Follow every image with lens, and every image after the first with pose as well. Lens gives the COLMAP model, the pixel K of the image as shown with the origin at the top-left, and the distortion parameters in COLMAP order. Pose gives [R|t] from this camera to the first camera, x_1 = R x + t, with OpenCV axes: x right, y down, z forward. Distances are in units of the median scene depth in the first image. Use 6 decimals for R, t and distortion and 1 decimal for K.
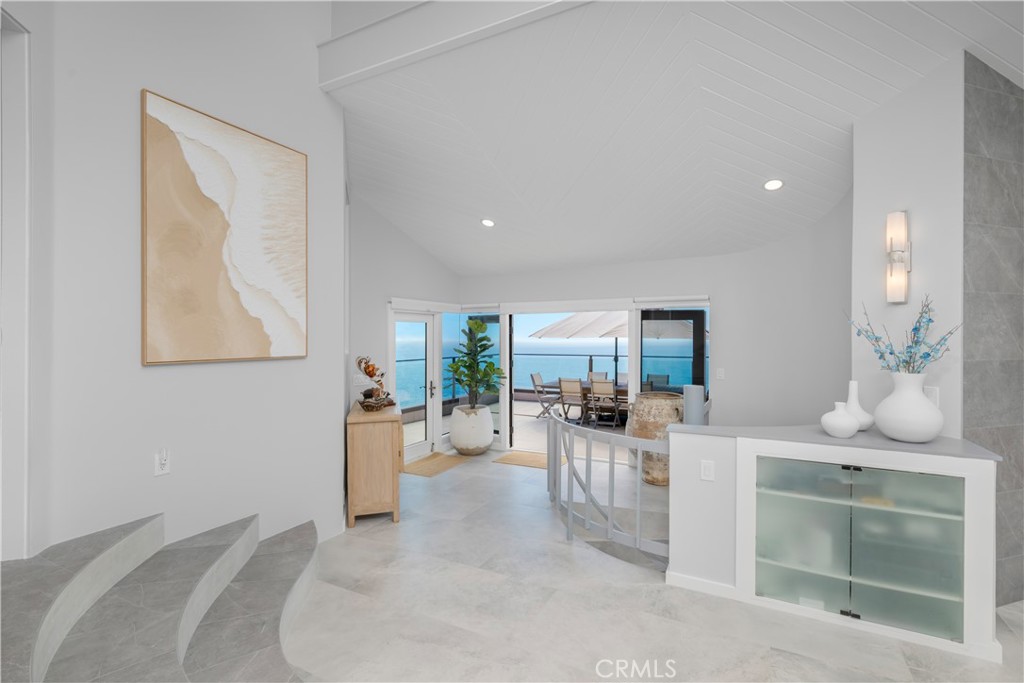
lens RADIAL K [[461.8, 0, 513.5], [0, 461.8, 336.9], [0, 0, 1]] dist [0.000899, 0.000133]
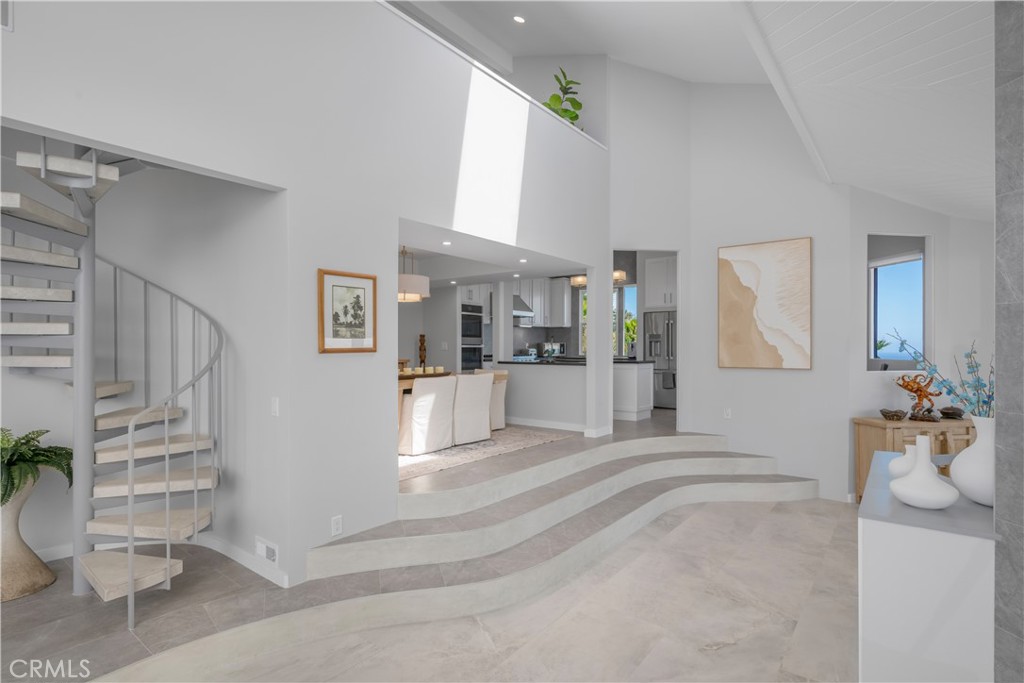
lens RADIAL K [[519.3, 0, 512.8], [0, 519.3, 346.9], [0, 0, 1]] dist [-0.000028, 0.000025]
pose [[-0.200943, -0.001560, -0.979602, 1.658002], [0.001701, 0.999997, -0.001941, -0.035216], [0.979602, -0.002056, -0.200939, 0.444678]]
